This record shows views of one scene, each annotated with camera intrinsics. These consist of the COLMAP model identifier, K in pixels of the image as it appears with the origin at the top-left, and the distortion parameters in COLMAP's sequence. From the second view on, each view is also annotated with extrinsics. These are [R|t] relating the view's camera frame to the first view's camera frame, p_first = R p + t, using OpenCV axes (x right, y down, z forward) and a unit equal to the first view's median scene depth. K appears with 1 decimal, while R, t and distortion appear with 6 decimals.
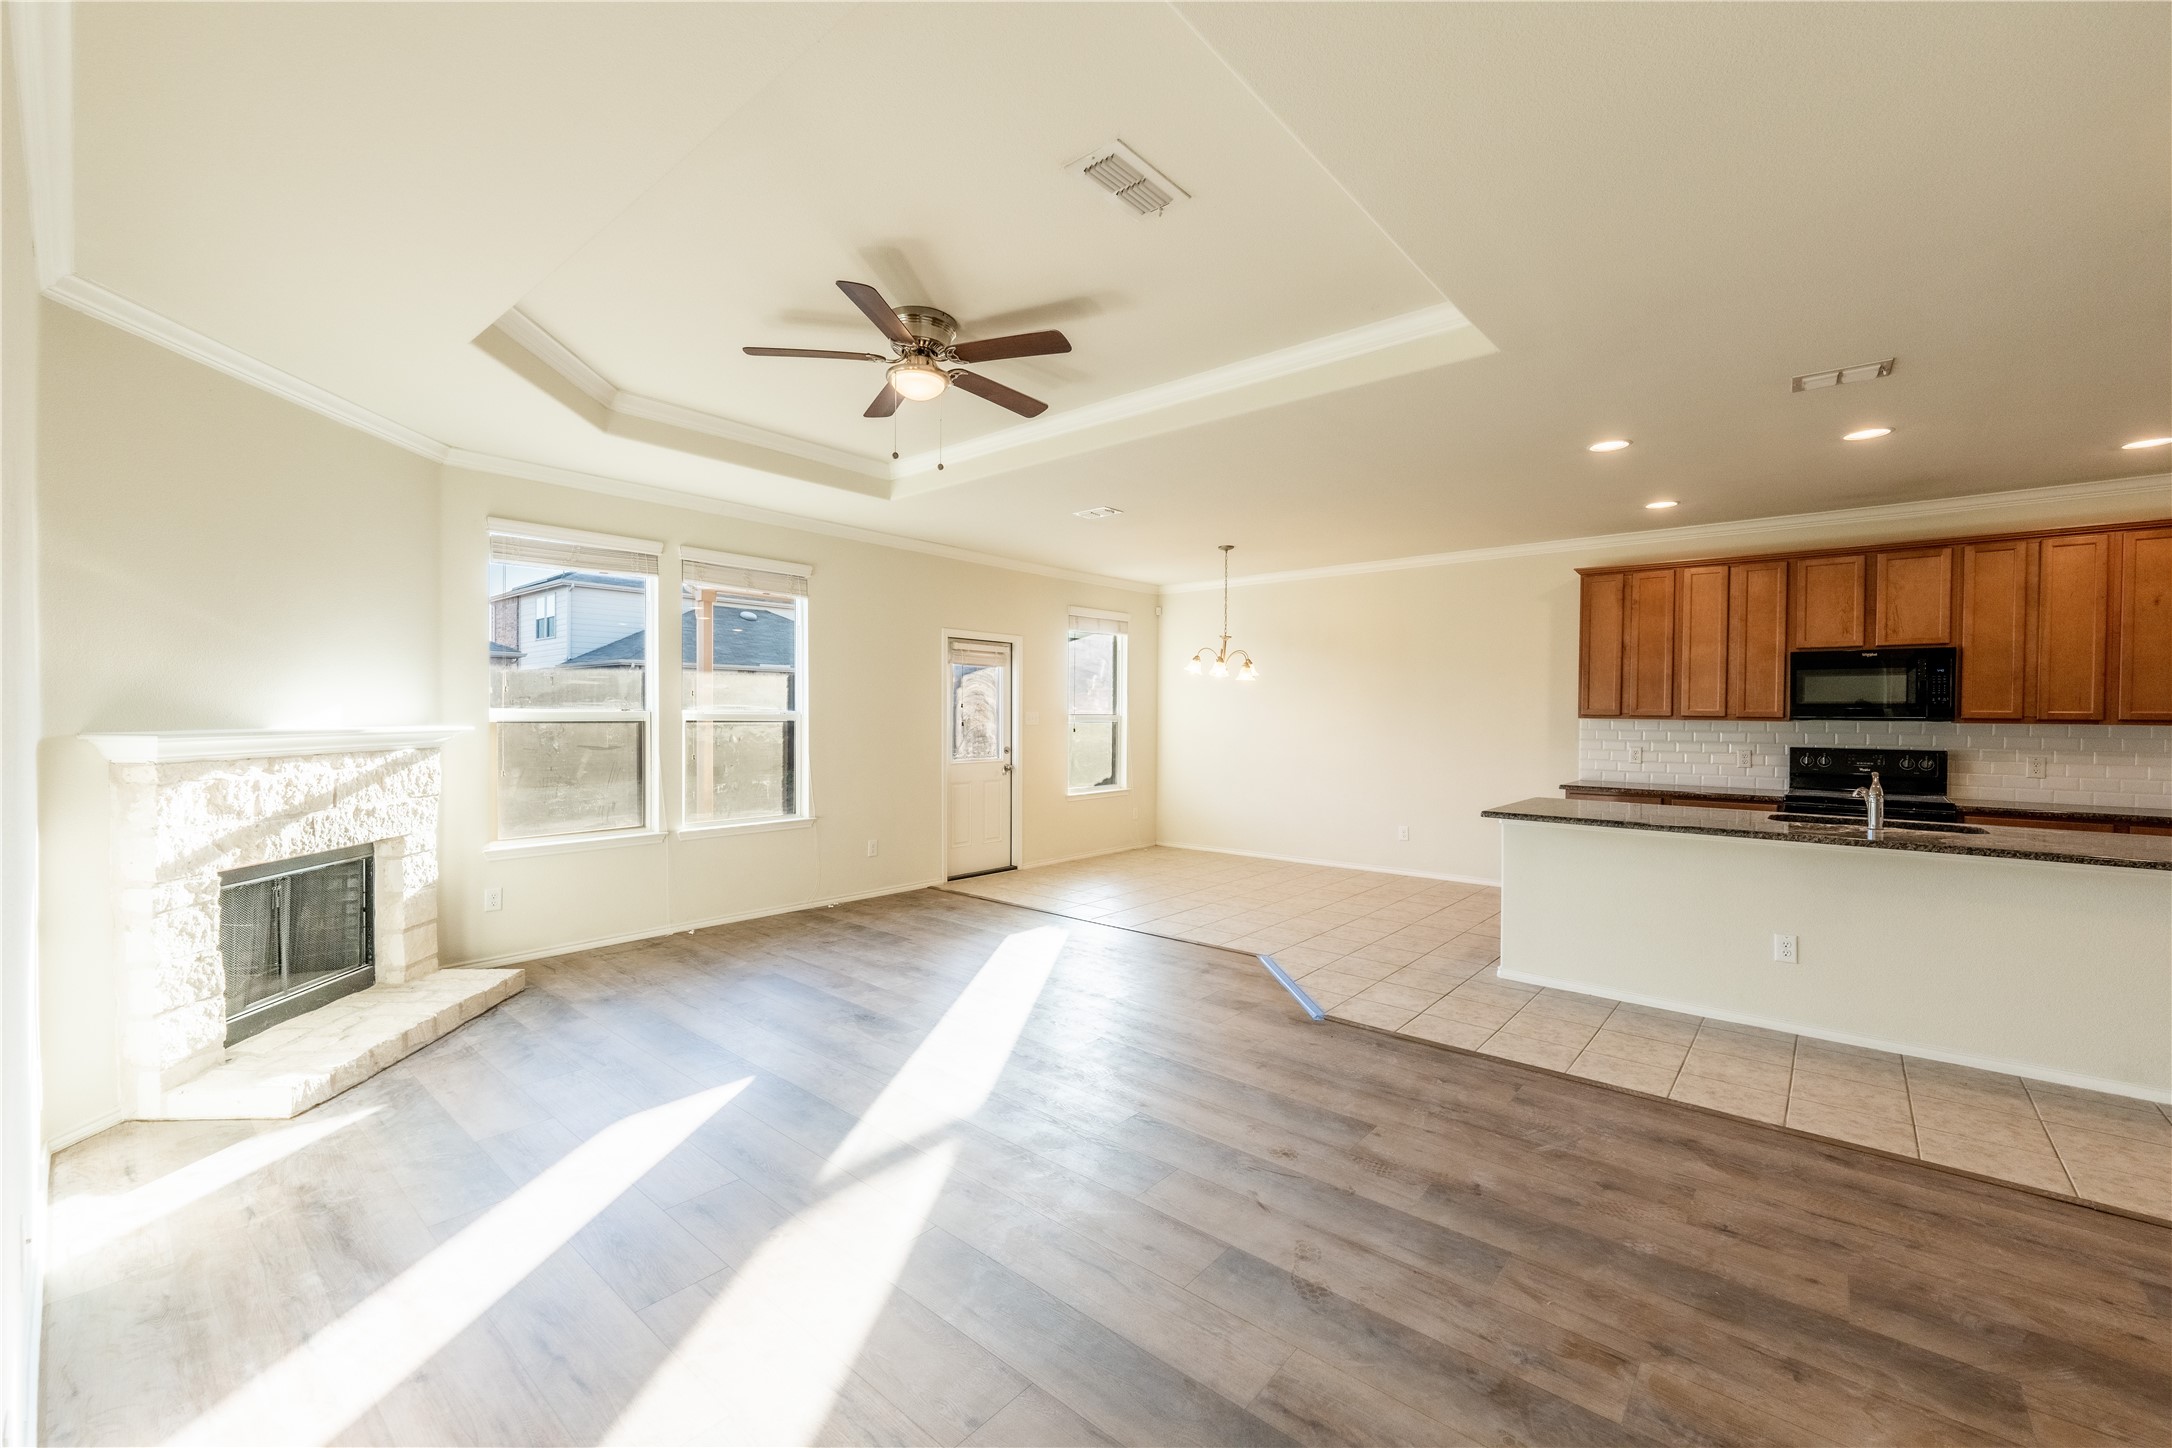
lens RADIAL K [[878.4, 0, 1097.8], [0, 878.4, 724.4], [0, 0, 1]] dist [-0.000045, -0.000898]
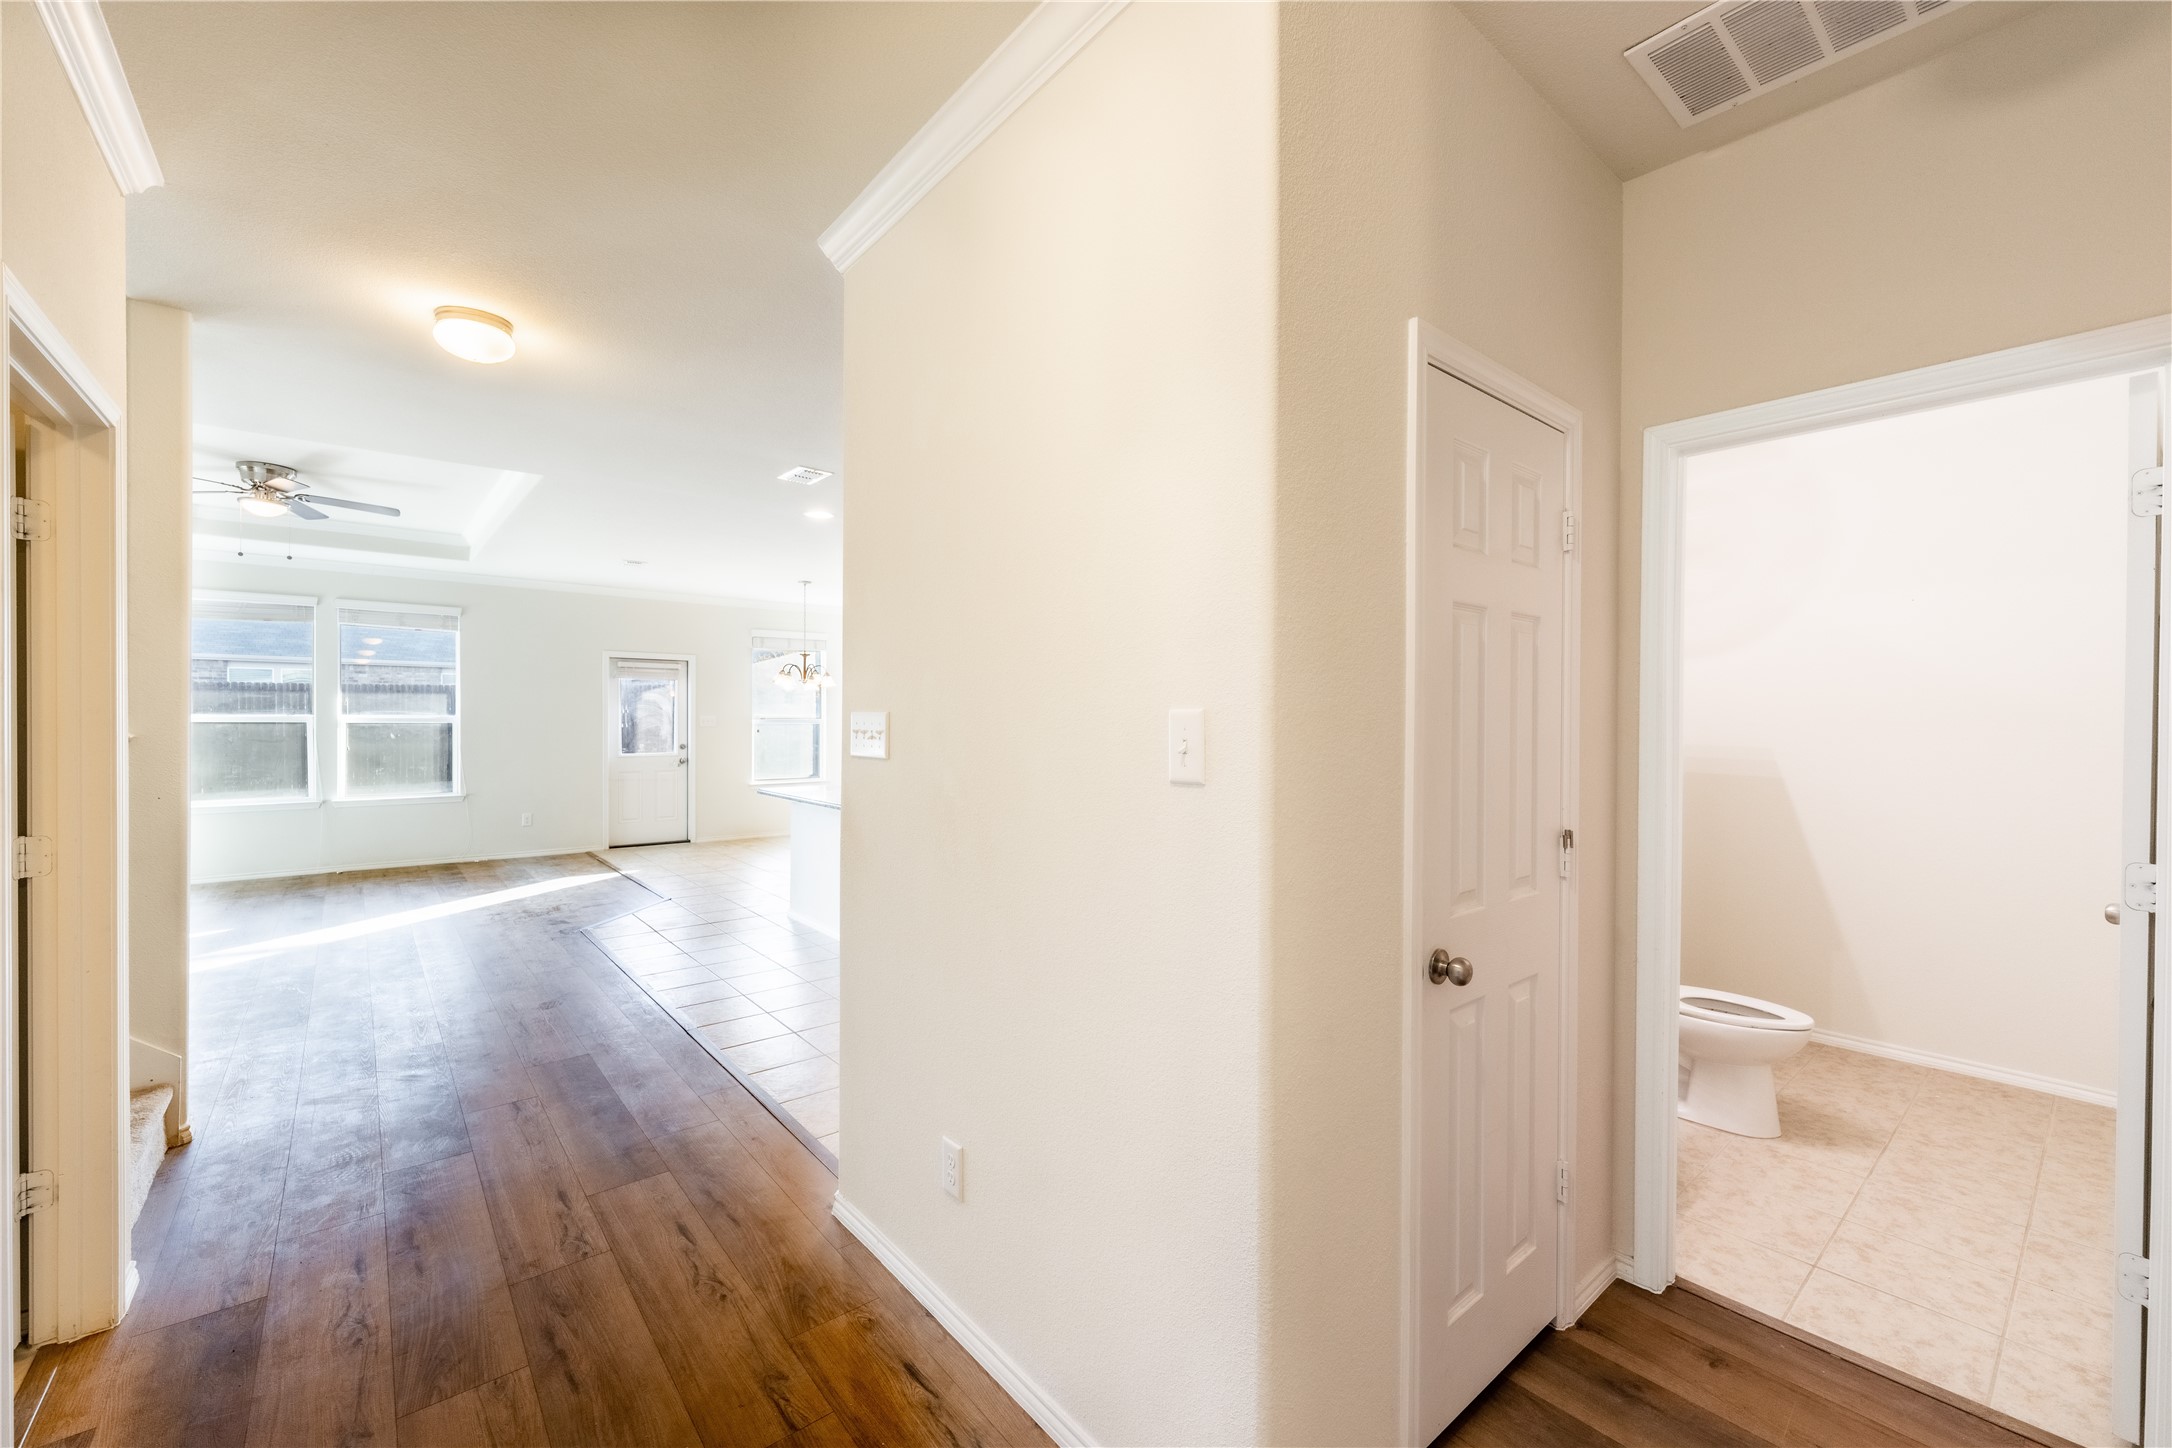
lens RADIAL K [[878.4, 0, 1096.7], [0, 878.4, 729.9], [0, 0, 1]] dist [-0.000045, -0.000898]
pose [[0.984017, 0.008903, -0.177851, 1.431873], [-0.007245, 0.999924, 0.009970, -0.023144], [0.177926, -0.008522, 0.984007, -0.254077]]
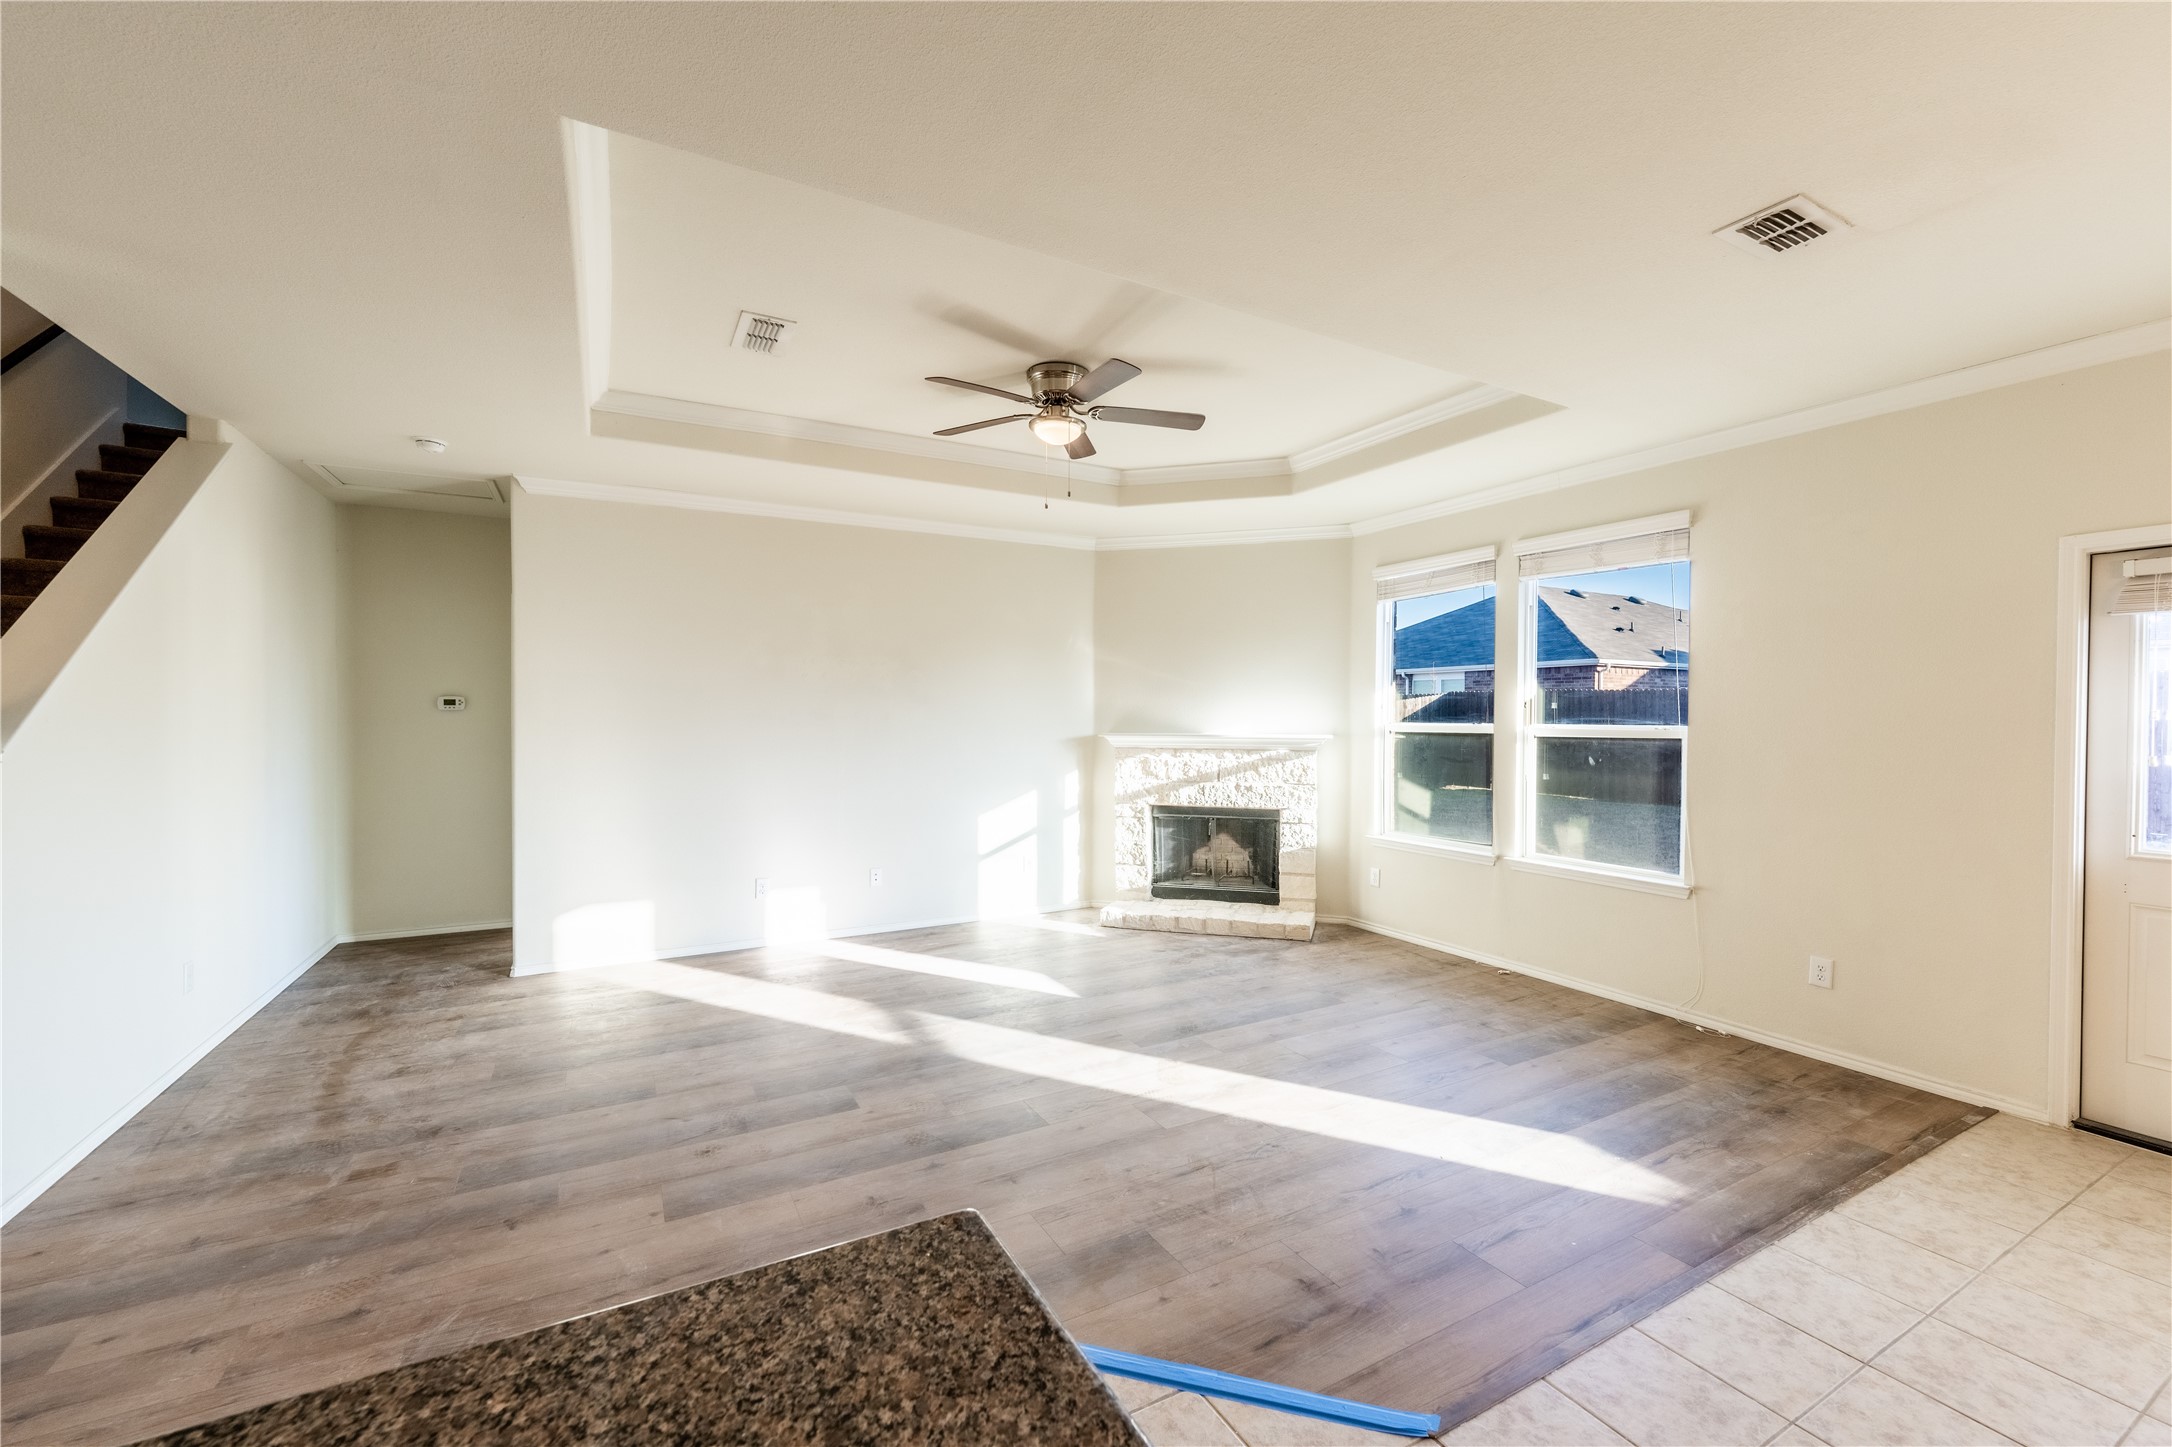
lens RADIAL K [[878.4, 0, 1085.2], [0, 878.4, 725.1], [0, 0, 1]] dist [-0.000045, -0.000898]
pose [[-0.365381, 0.001657, -0.930856, 0.760276], [-0.017367, 0.999812, 0.008597, -0.022023], [0.930696, 0.019307, -0.365284, 1.337864]]
